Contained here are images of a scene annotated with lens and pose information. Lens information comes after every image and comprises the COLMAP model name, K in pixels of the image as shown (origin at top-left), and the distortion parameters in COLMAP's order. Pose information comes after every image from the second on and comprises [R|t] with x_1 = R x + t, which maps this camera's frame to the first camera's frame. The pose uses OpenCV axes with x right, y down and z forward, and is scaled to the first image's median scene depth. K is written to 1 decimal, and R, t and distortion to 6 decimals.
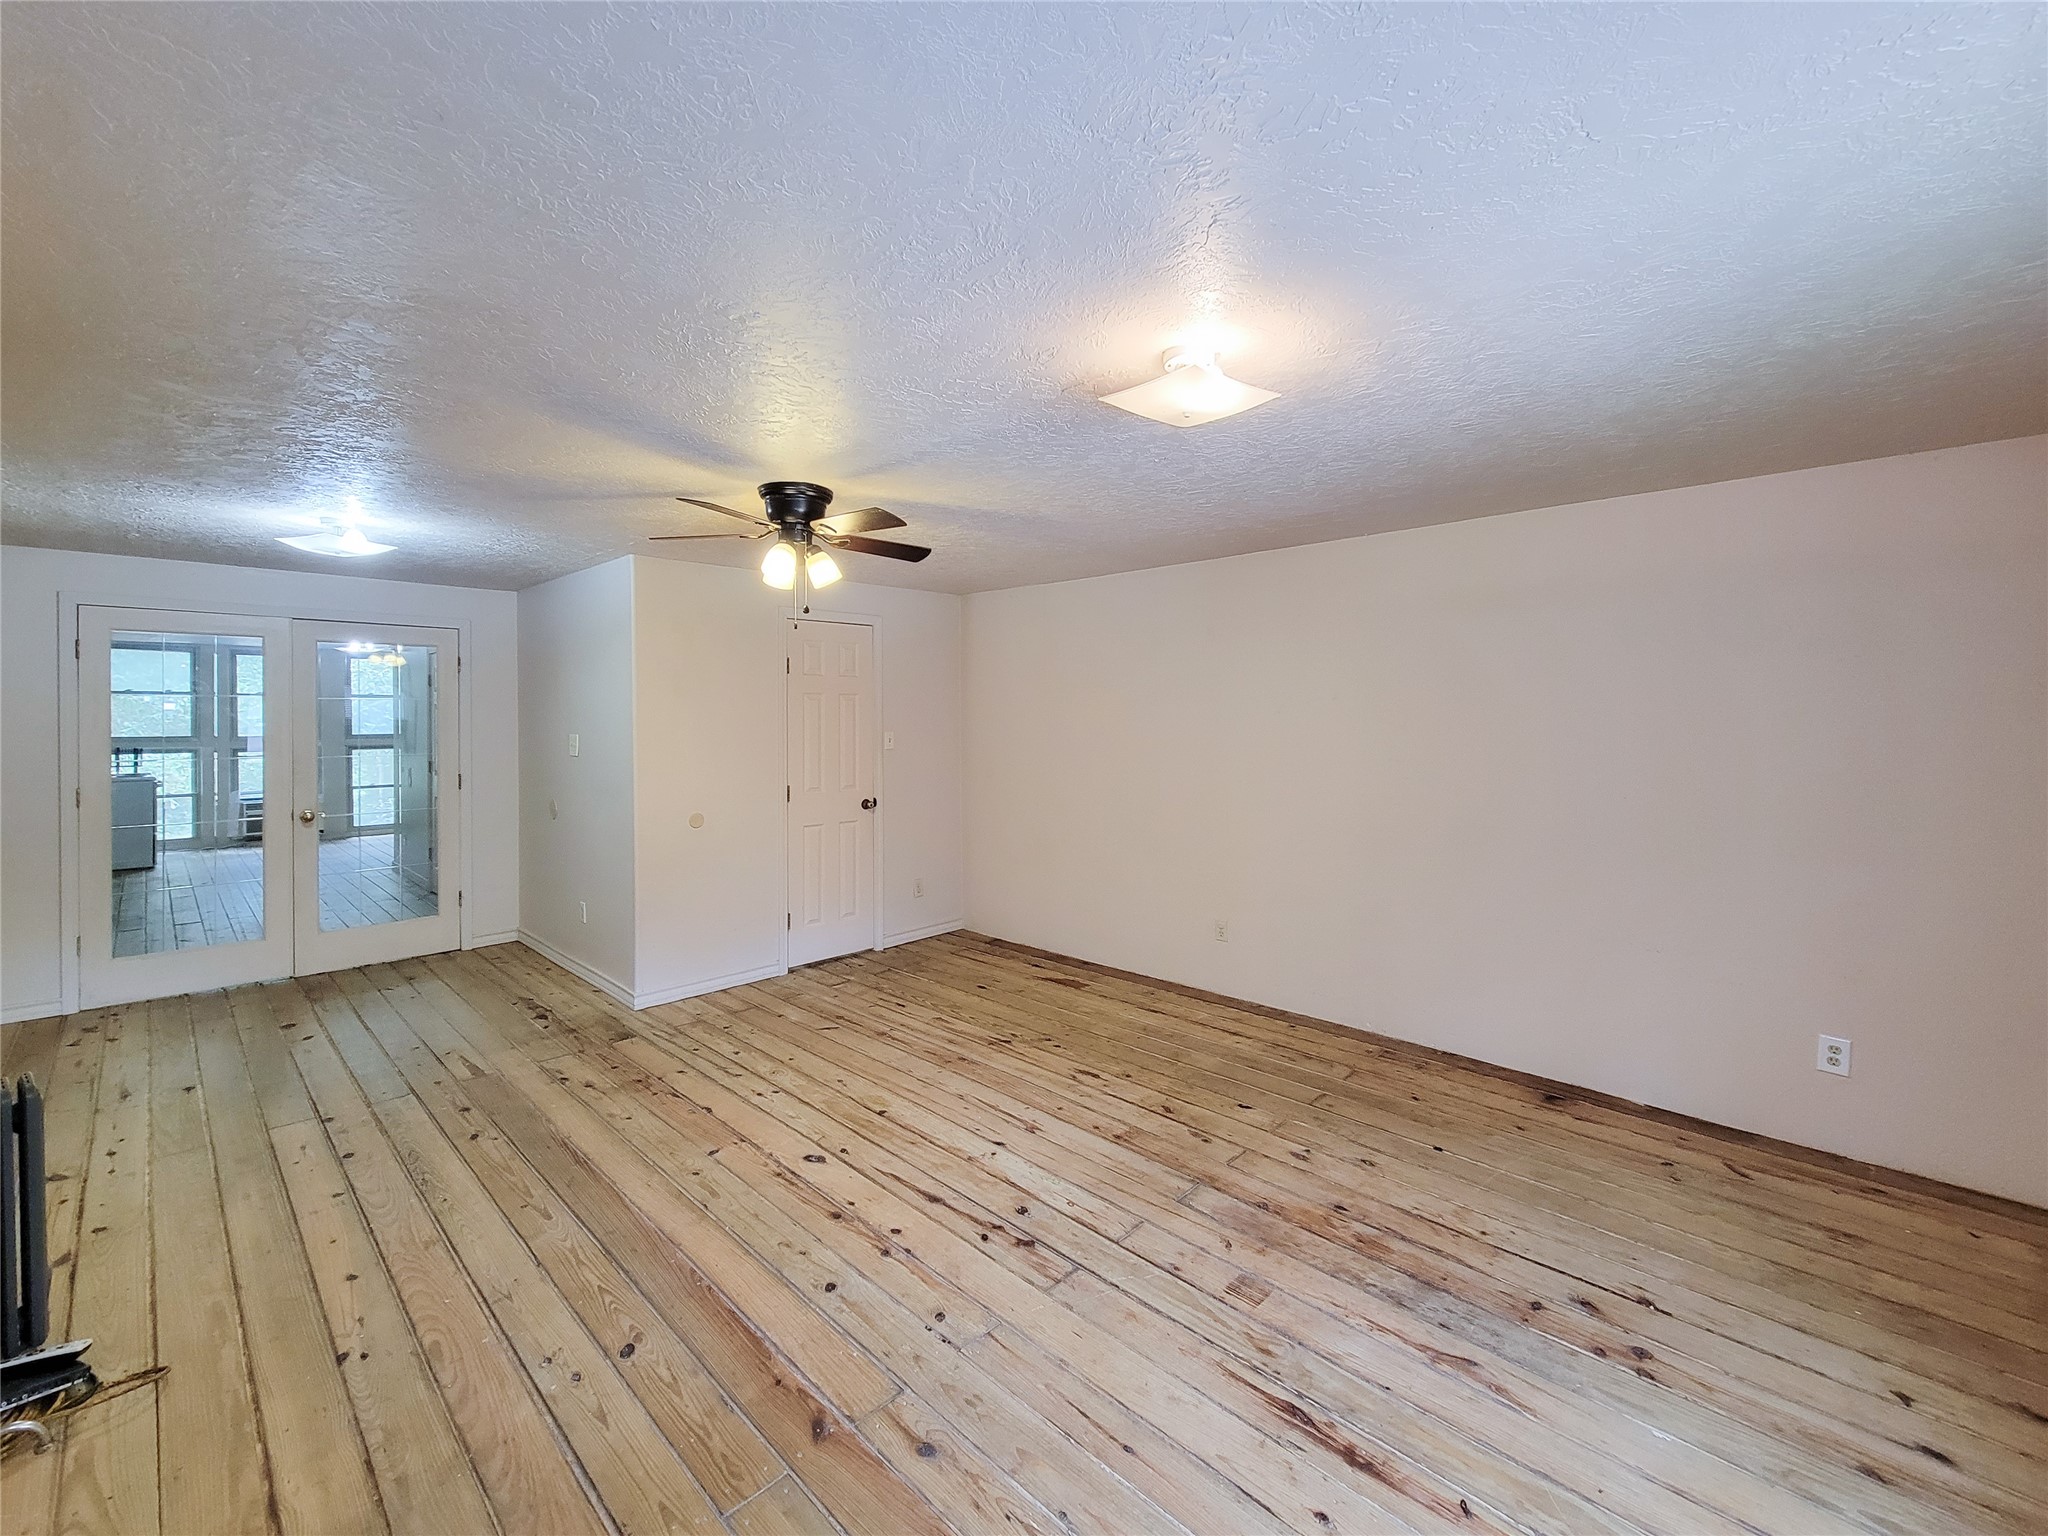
lens RADIAL K [[873.3, 0, 1019.7], [0, 873.3, 717.9], [0, 0, 1]] dist [0.000065, 0.000086]
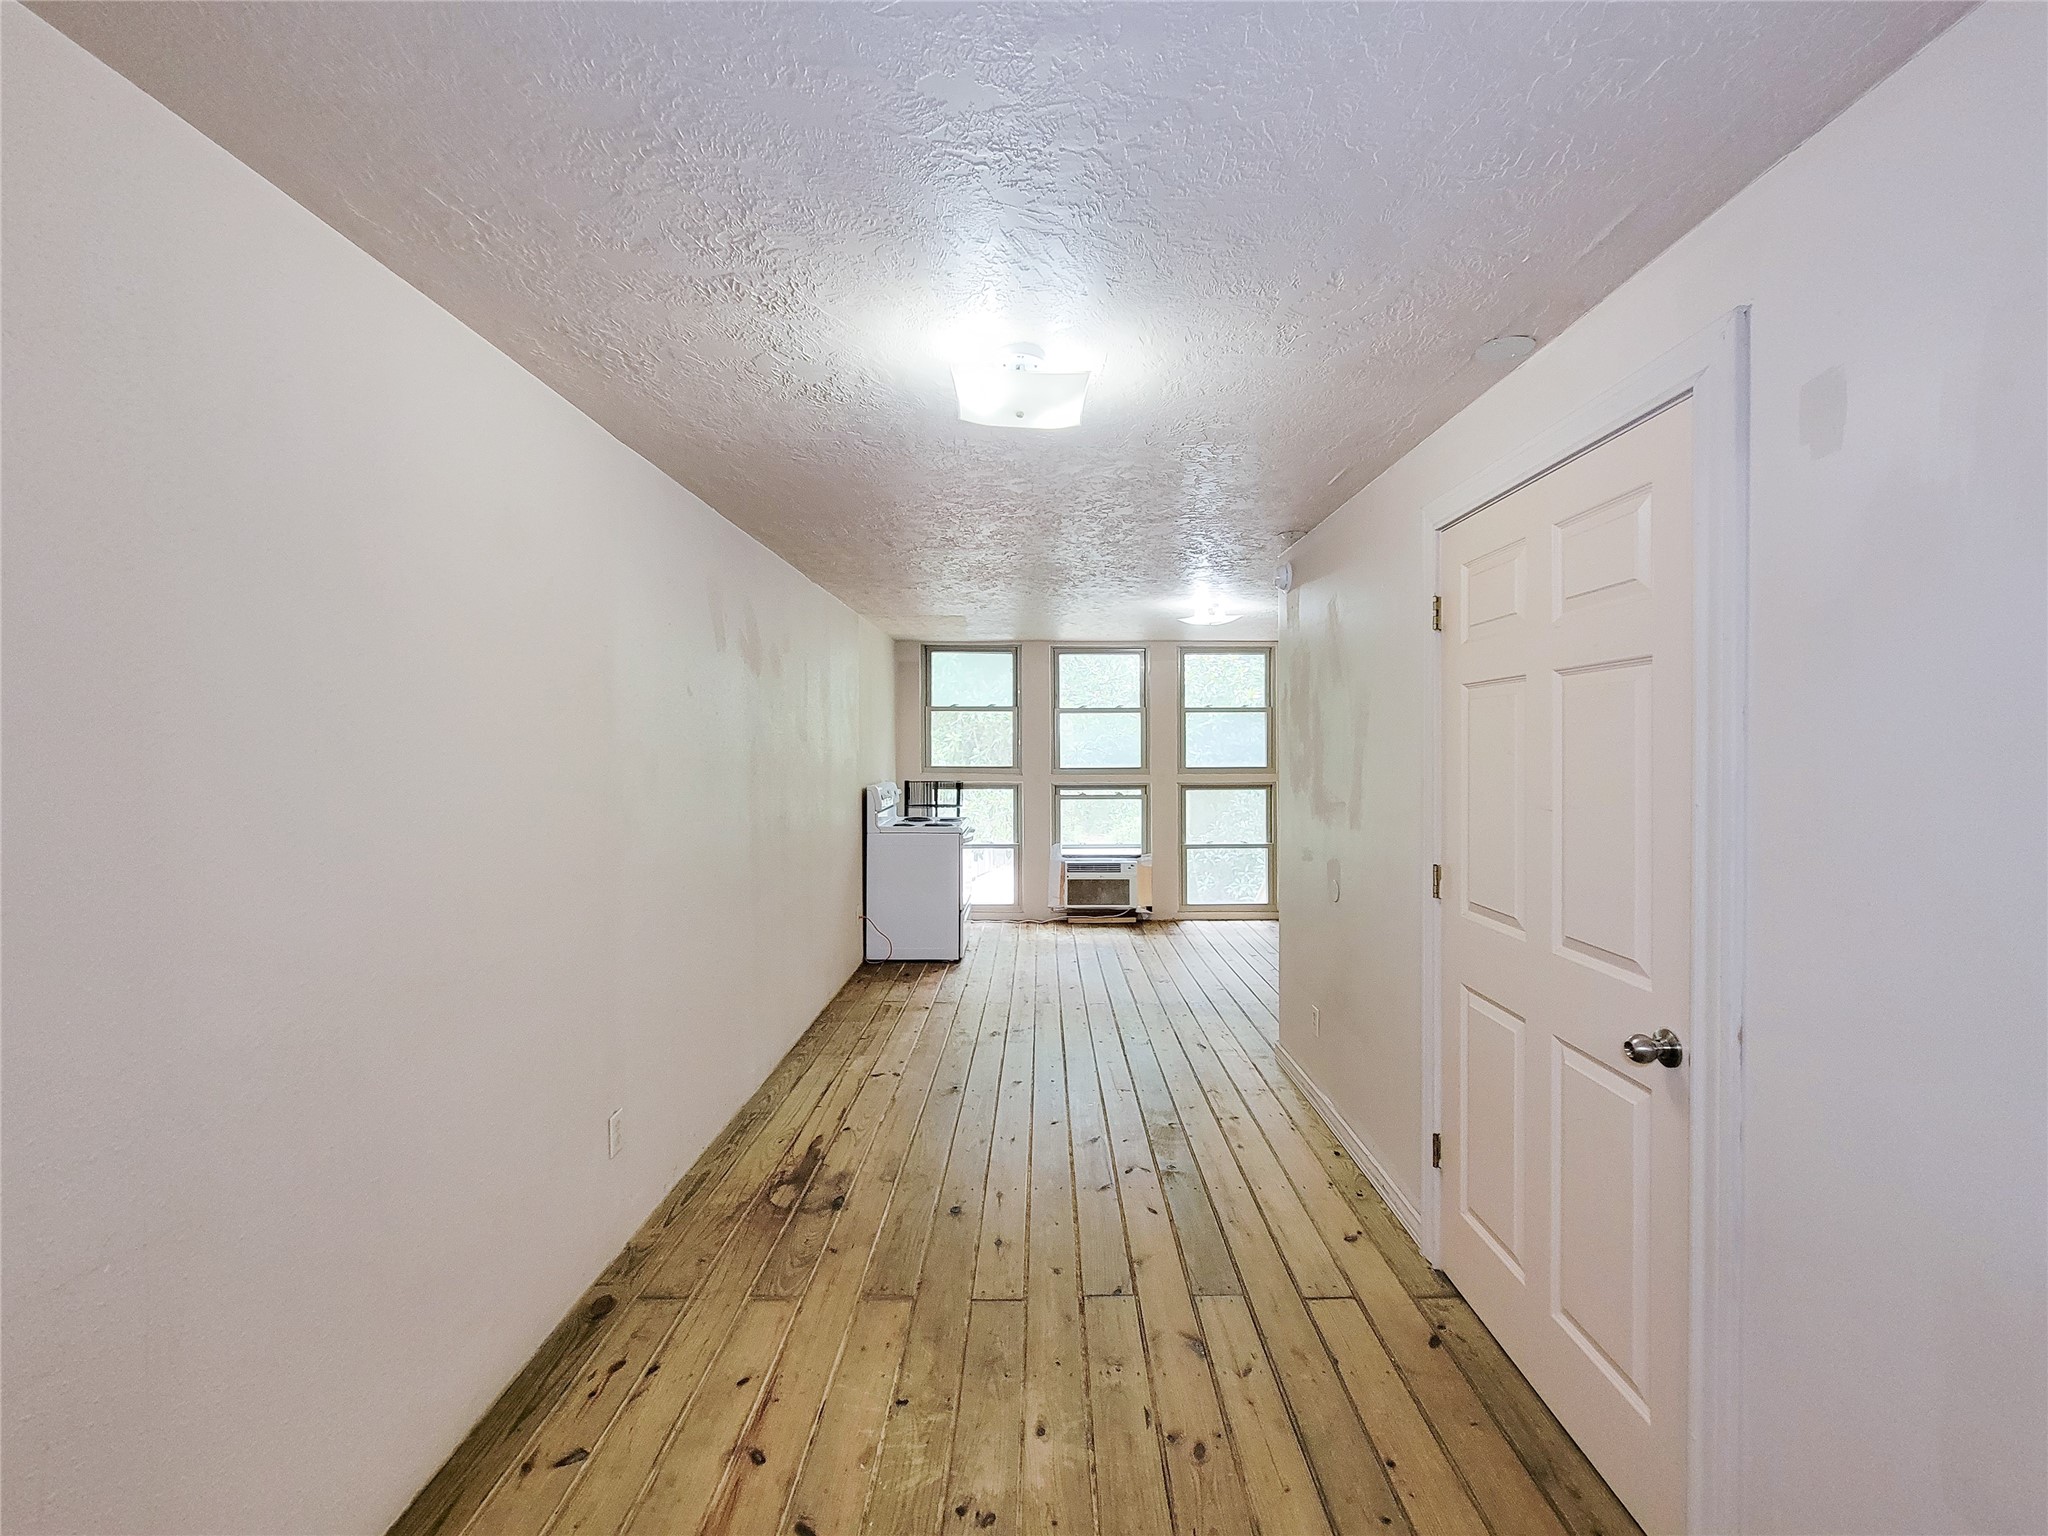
lens RADIAL K [[856.5, 0, 1069.3], [0, 856.5, 744.3], [0, 0, 1]] dist [-0.000167, -0.000062]
pose [[0.721012, 0.000042, -0.692923, -1.246827], [-0.003702, 0.999986, -0.003792, 0.013311], [0.692913, 0.005299, 0.721002, 1.547119]]
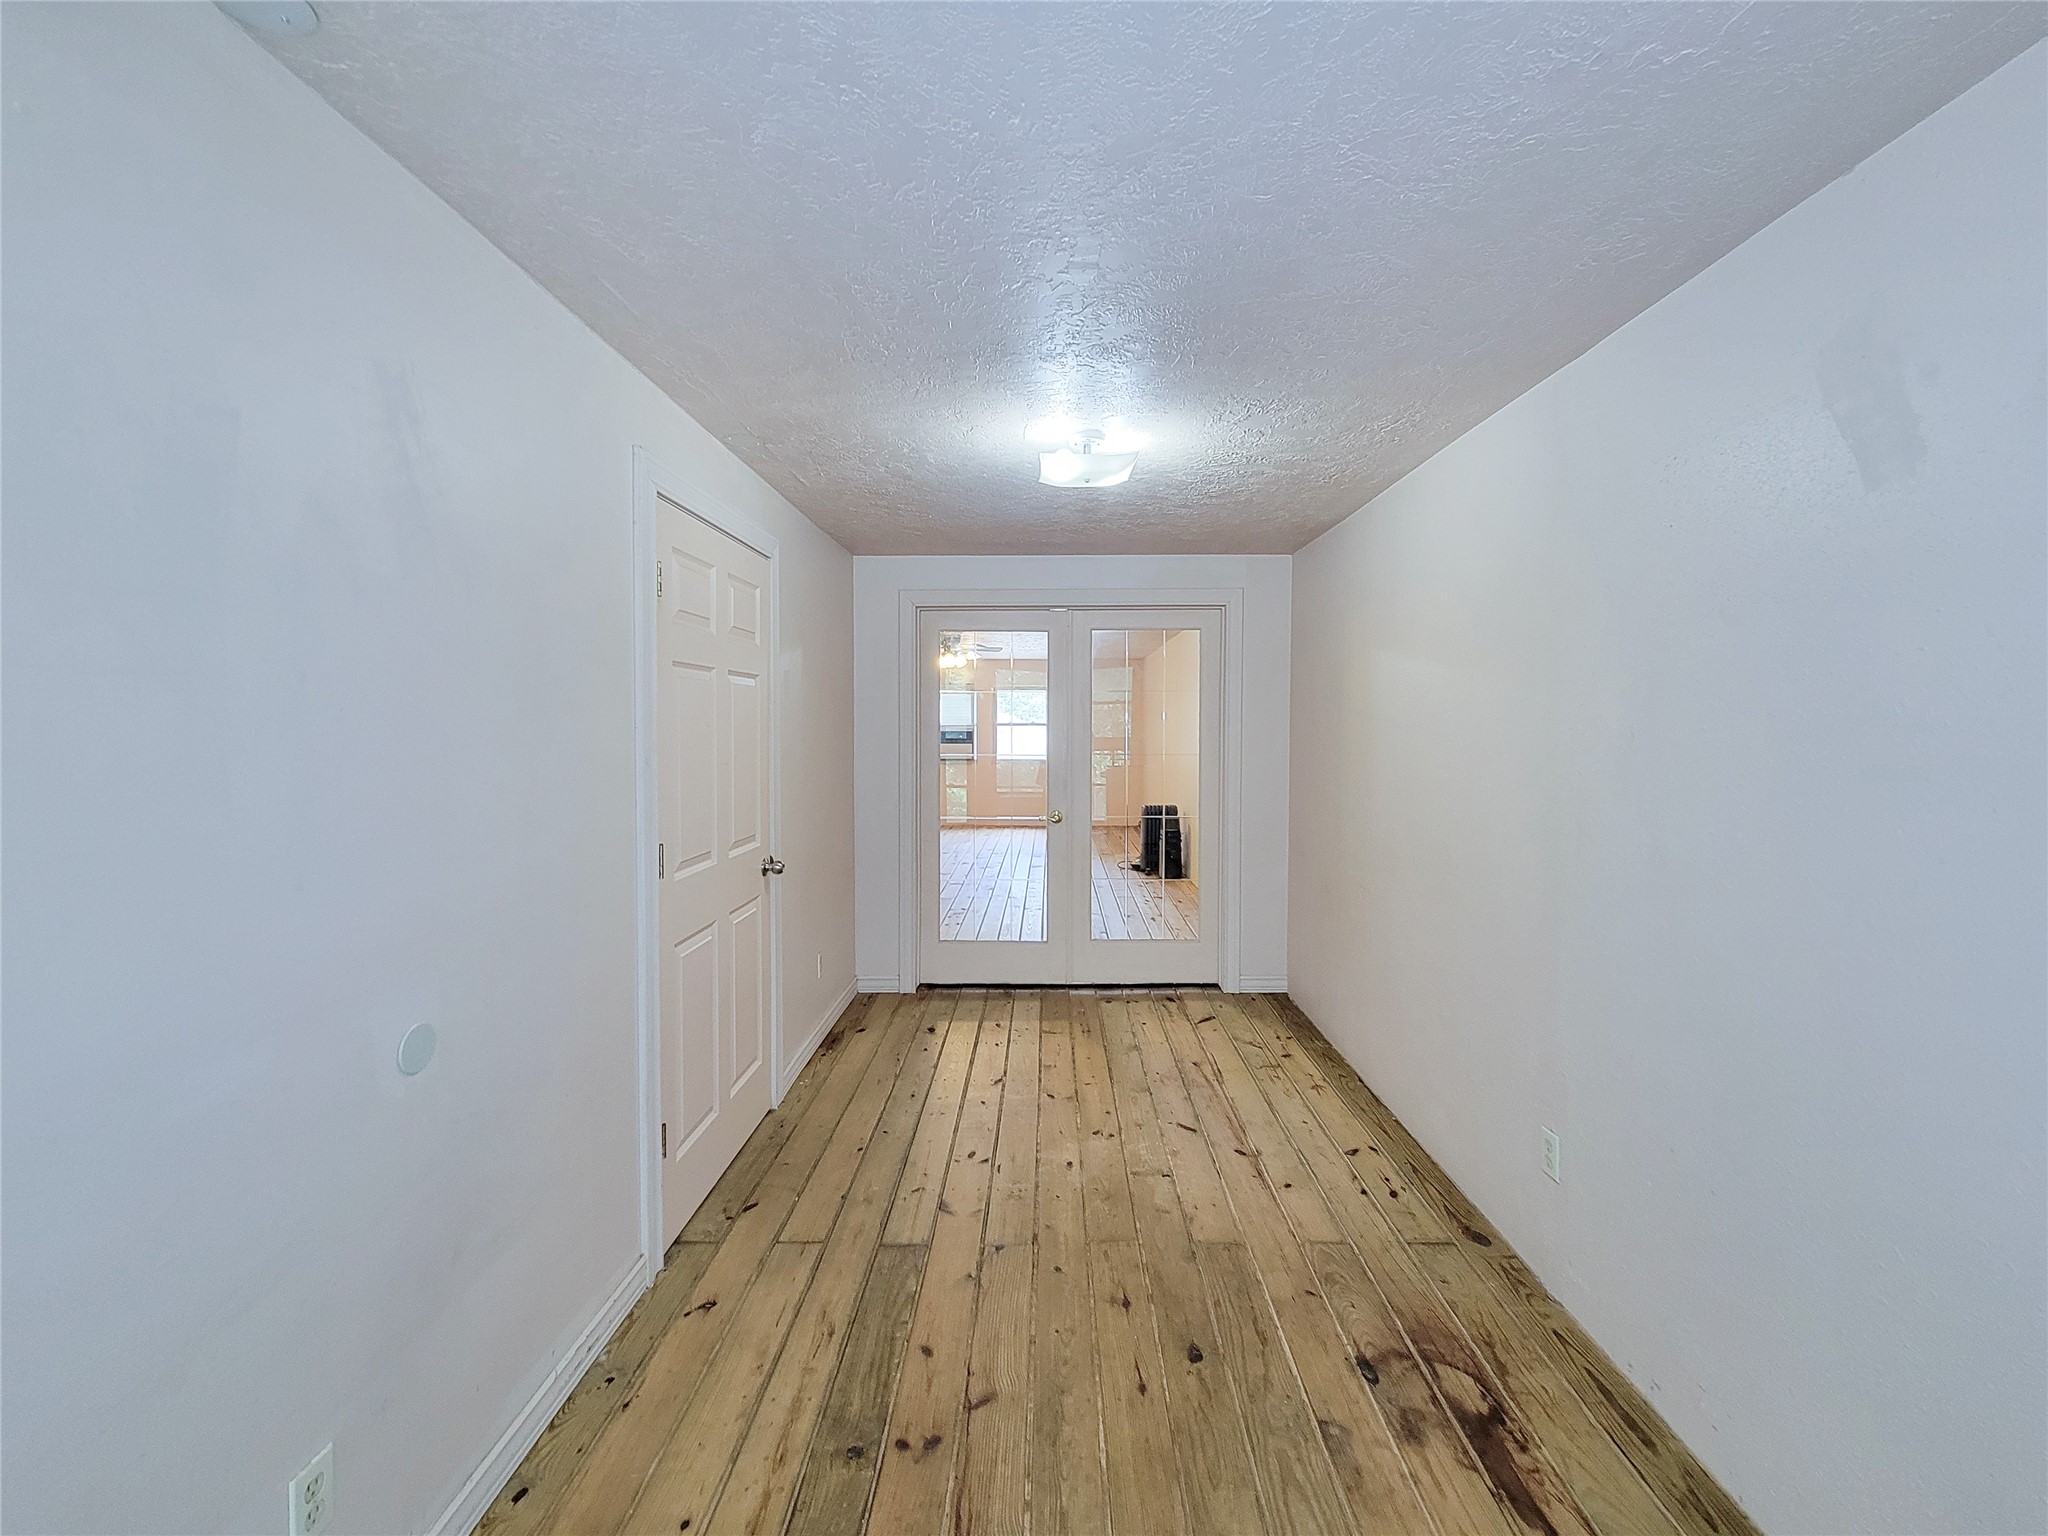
lens RADIAL K [[857.6, 0, 1048.0], [0, 857.6, 737.4], [0, 0, 1]] dist [-0.000329, -0.000275]
pose [[-0.696491, -0.010156, 0.717494, -2.240739], [0.002644, 0.999857, 0.016719, 0.014129], [-0.717561, 0.013541, -0.696364, 2.544105]]
